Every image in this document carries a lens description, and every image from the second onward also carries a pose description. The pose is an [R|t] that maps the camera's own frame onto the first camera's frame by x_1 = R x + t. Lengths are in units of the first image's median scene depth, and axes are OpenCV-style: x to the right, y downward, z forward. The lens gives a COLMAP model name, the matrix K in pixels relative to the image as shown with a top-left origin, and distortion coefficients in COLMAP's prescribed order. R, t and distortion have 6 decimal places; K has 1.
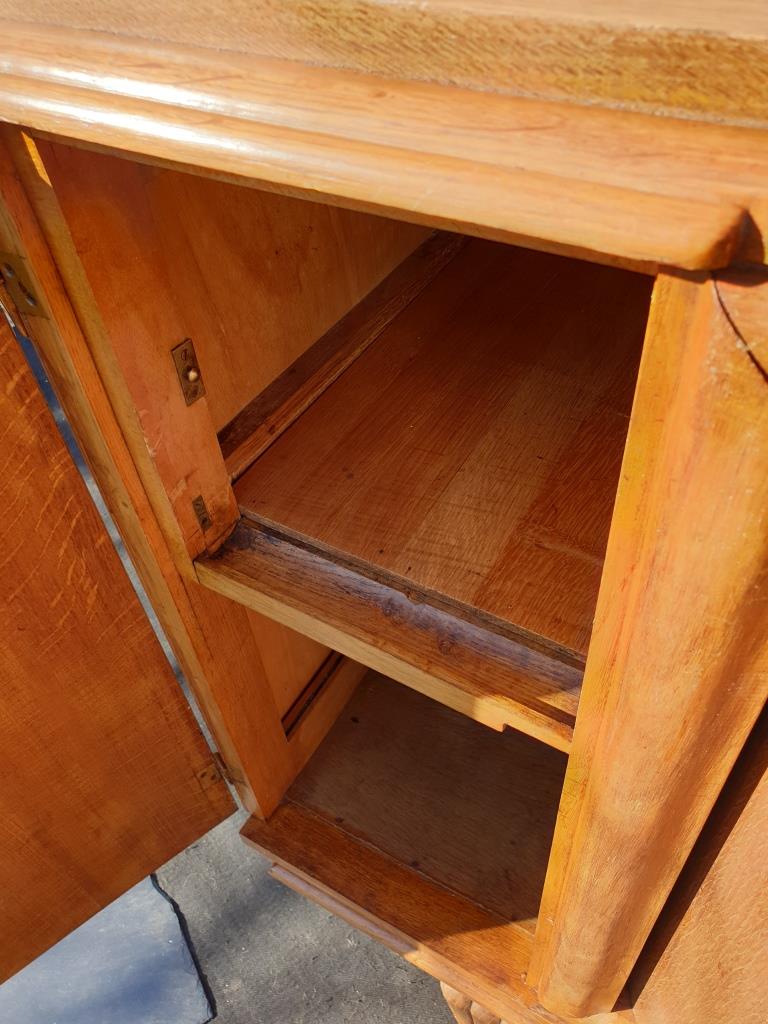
lens RADIAL K [[798.3, 0, 384.0], [0, 798.3, 512.0], [0, 0, 1]] dist [0.184443, -0.002800]
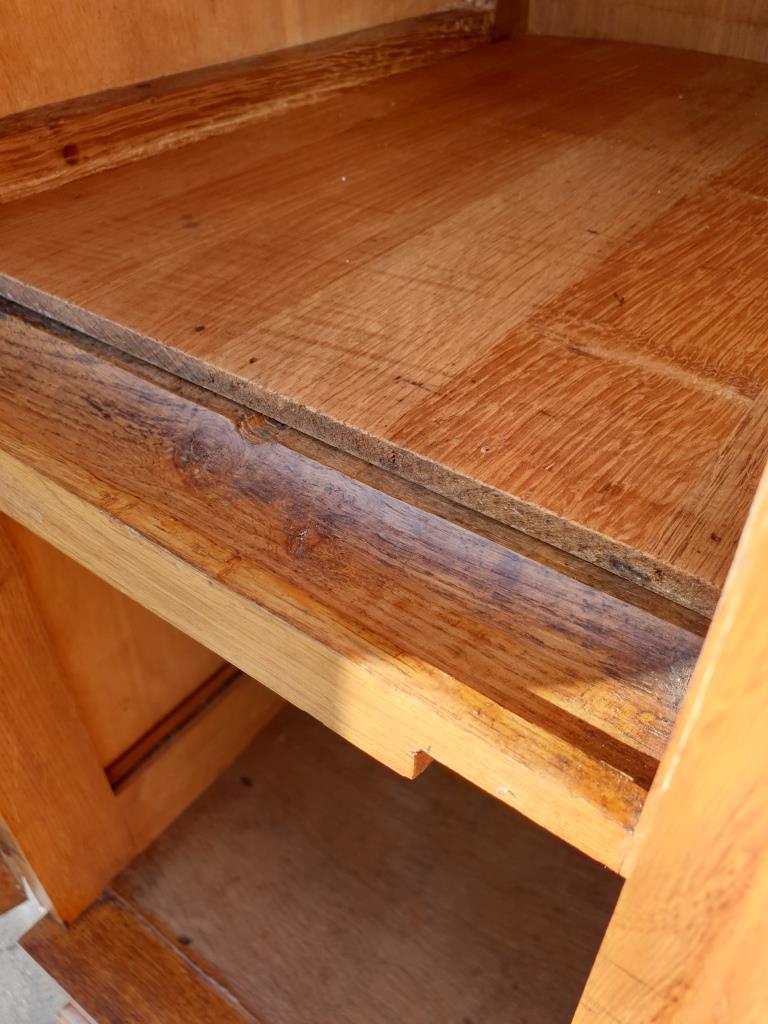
lens RADIAL K [[808.8, 0, 384.0], [0, 808.8, 512.0], [0, 0, 1]] dist [0.056299, 0.002374]
pose [[0.992953, 0.113097, -0.035389, 0.120995], [-0.116186, 0.987889, -0.102836, 0.181288], [0.023330, 0.106223, 0.994069, 0.602829]]
